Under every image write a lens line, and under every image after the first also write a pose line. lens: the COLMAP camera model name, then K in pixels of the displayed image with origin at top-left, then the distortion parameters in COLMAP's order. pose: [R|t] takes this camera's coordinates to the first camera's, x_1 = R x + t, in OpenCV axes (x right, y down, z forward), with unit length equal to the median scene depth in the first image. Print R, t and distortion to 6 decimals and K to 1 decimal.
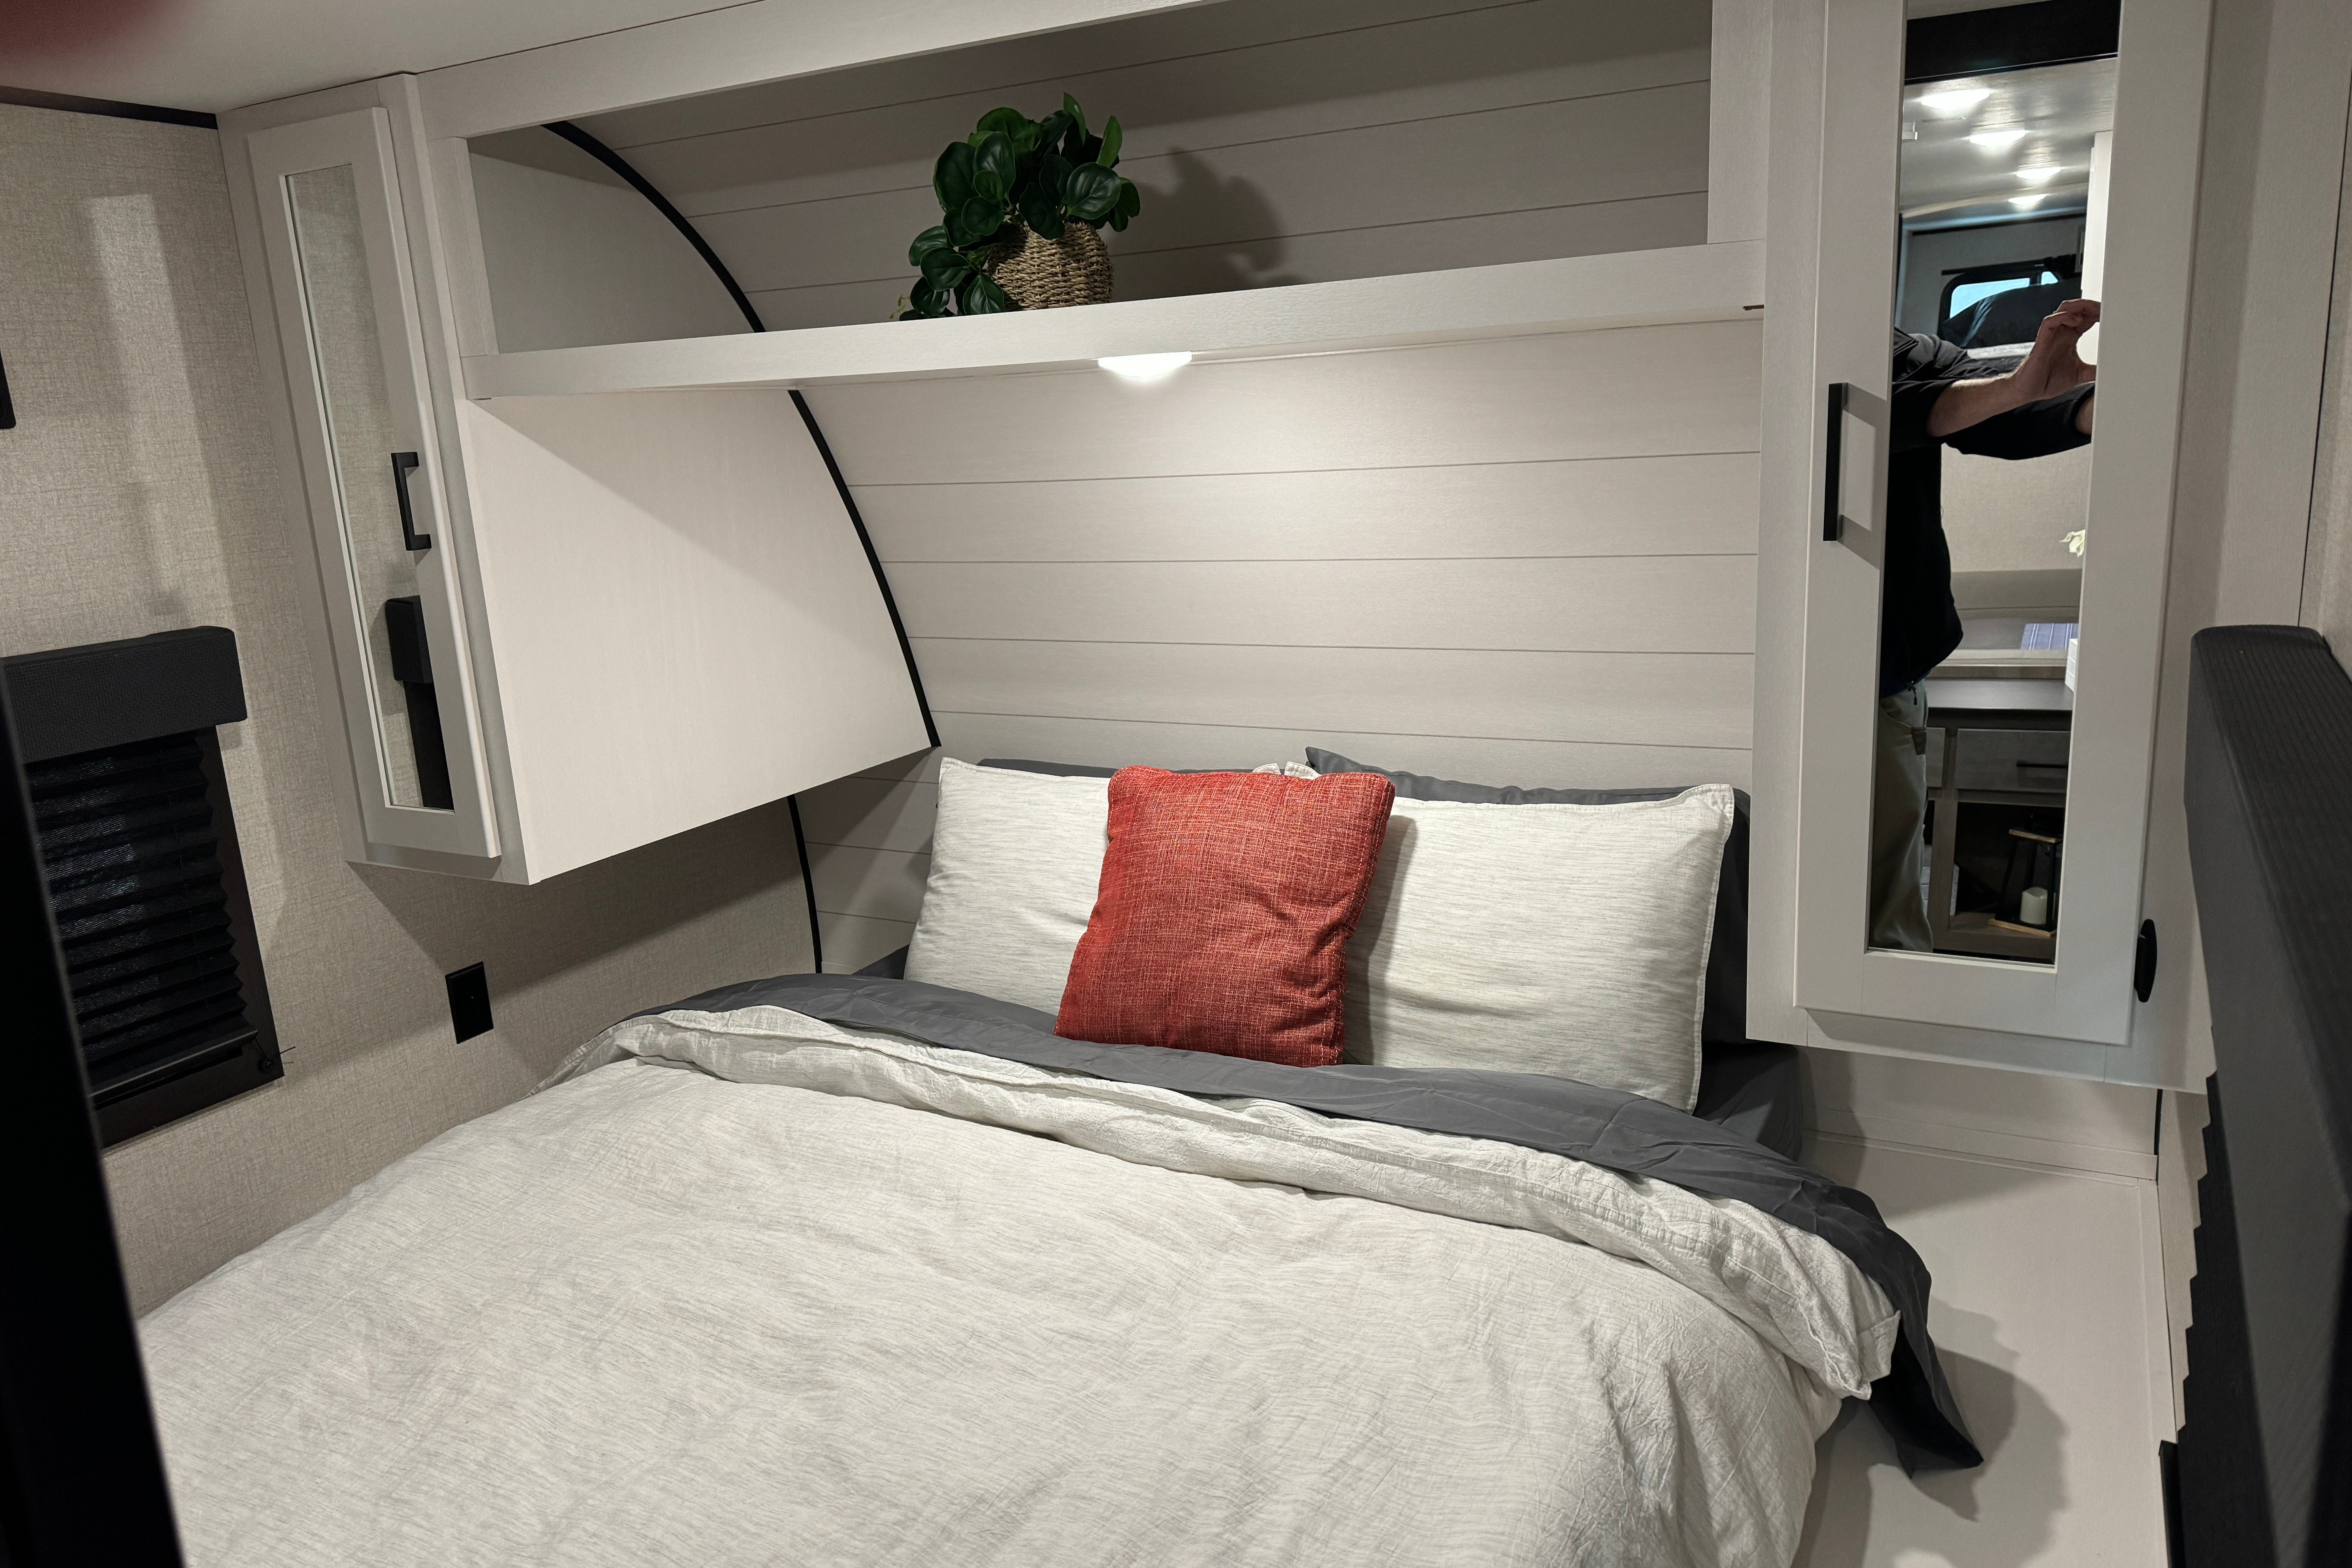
lens RADIAL K [[1634.4, 0, 1183.5], [0, 1634.4, 737.4], [0, 0, 1]] dist [0.148874, -0.221013]
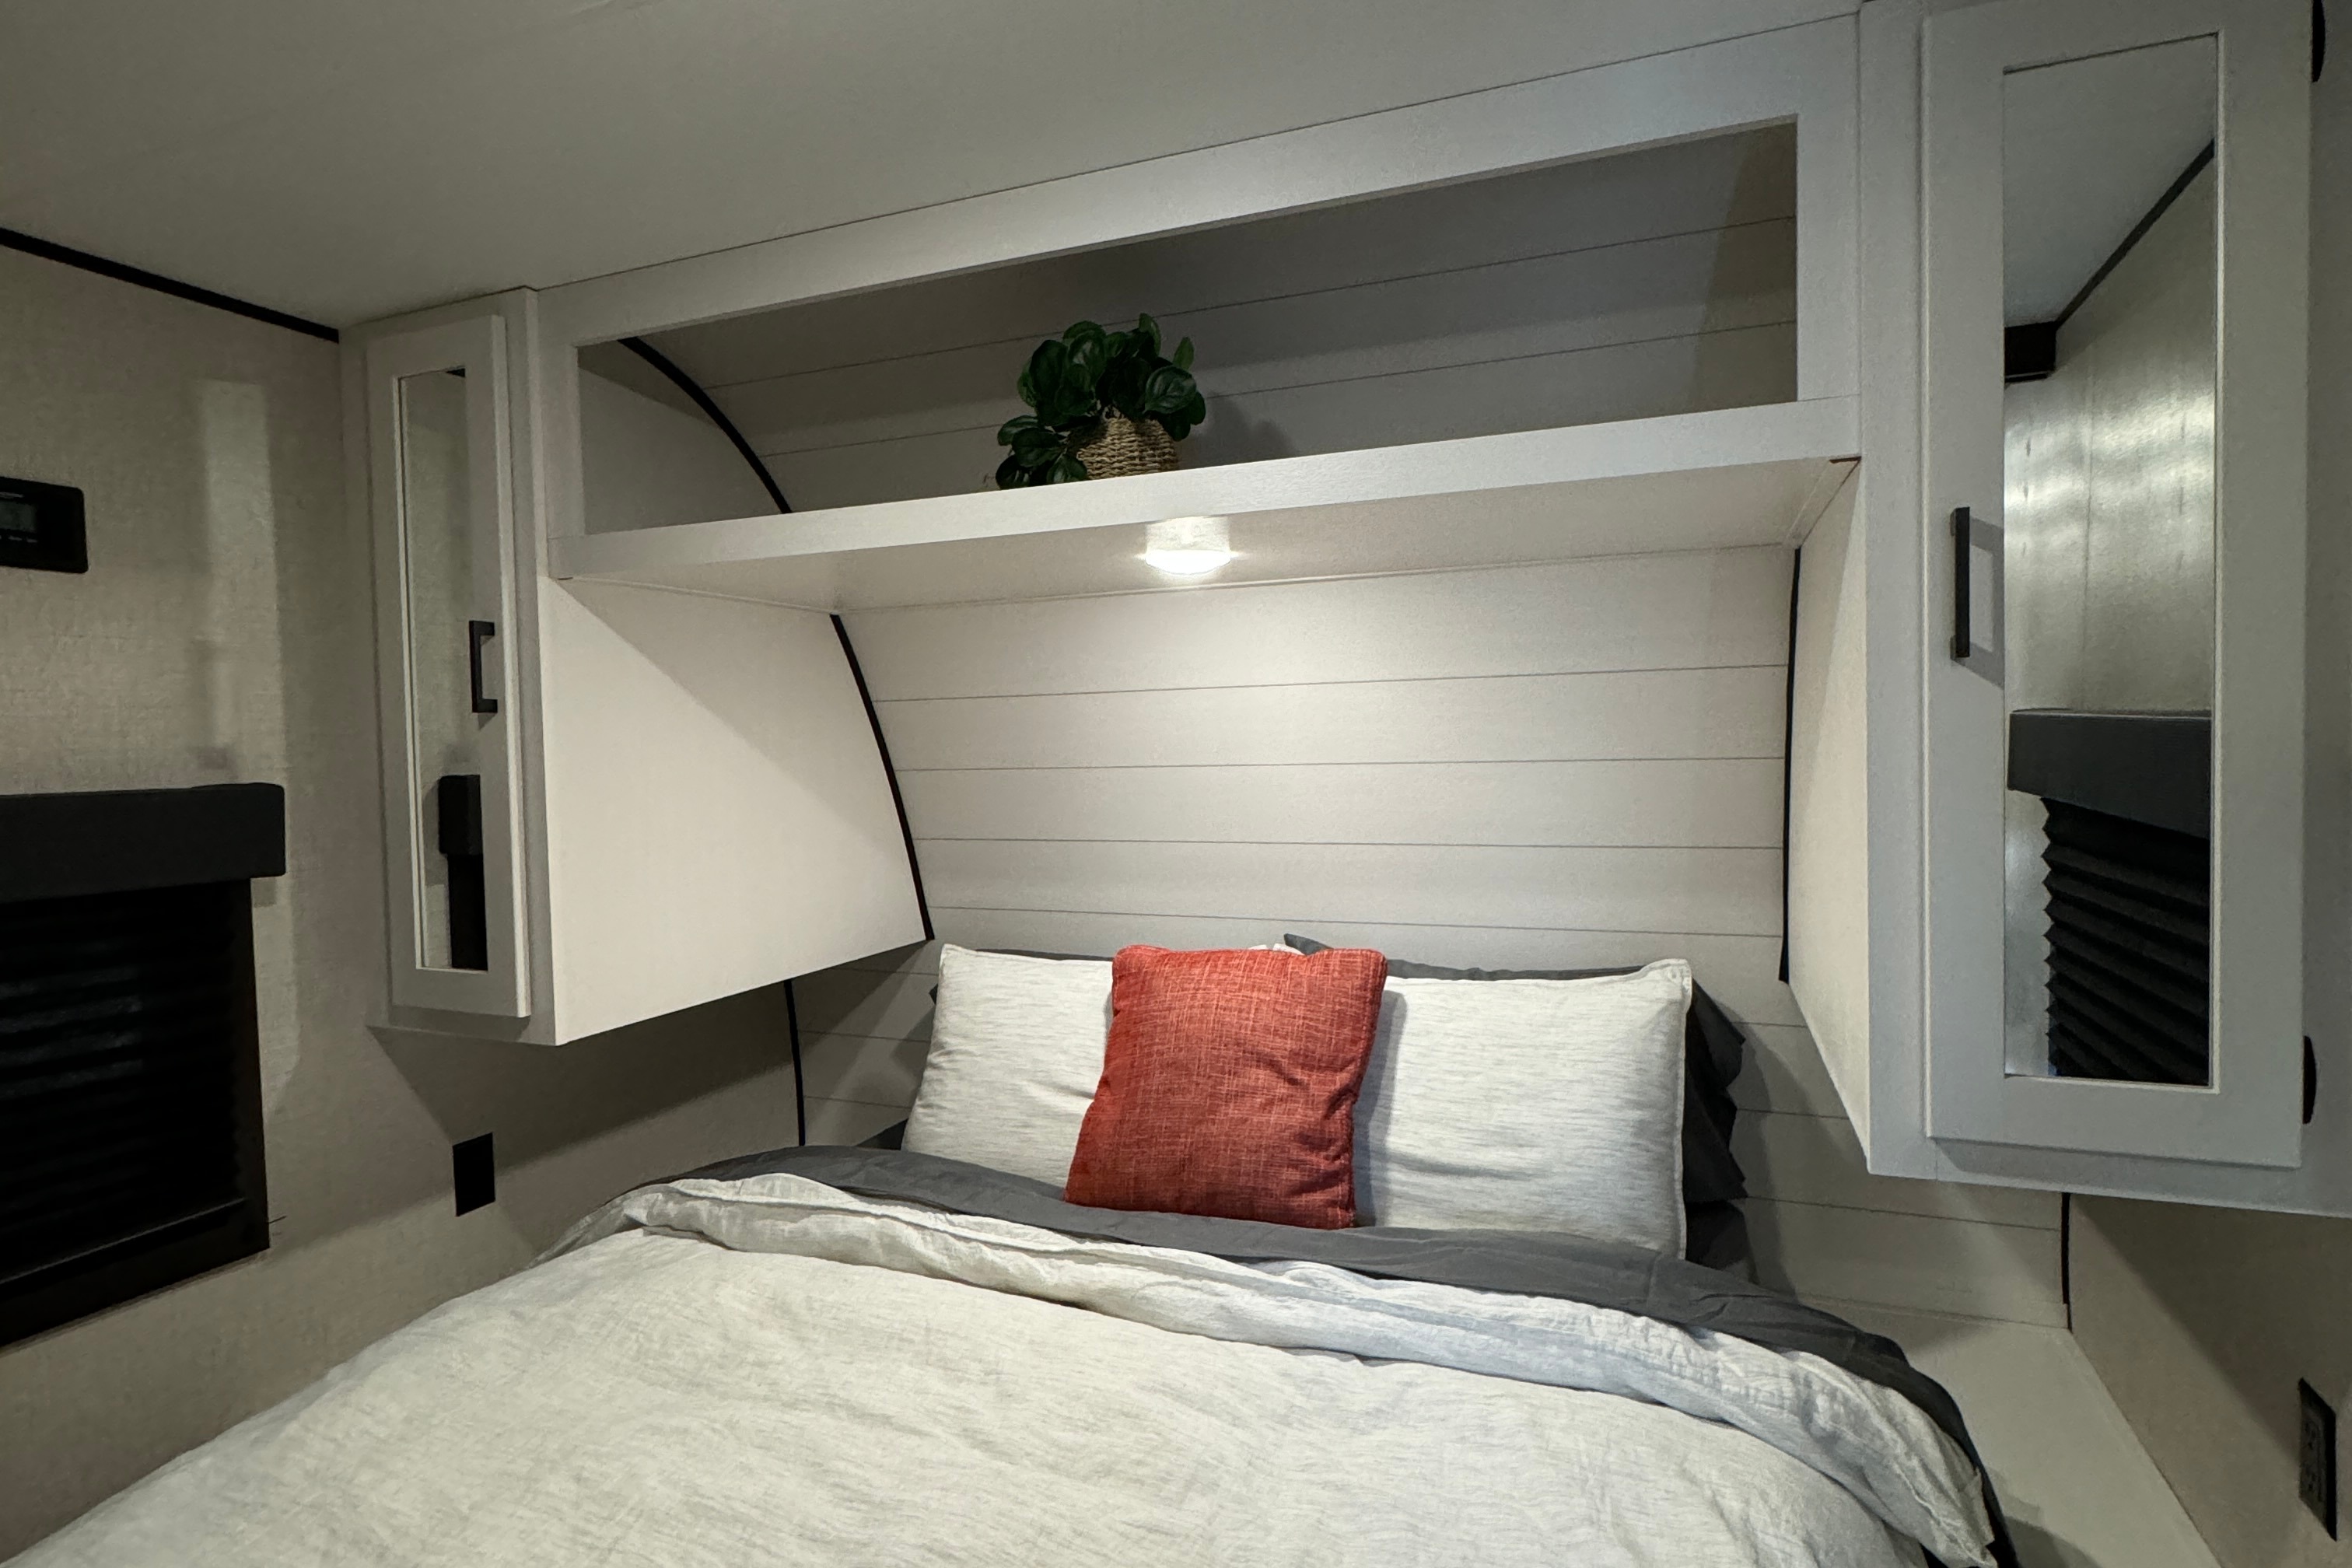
lens RADIAL K [[1223.3, 0, 1178.9], [0, 1223.3, 757.3], [0, 0, 1]] dist [0.002458, 0.001035]
pose [[0.993141, 0.034034, 0.111857, -0.111417], [-0.011831, 0.981039, -0.193449, 0.059322], [-0.116320, 0.190799, 0.974713, 0.208348]]
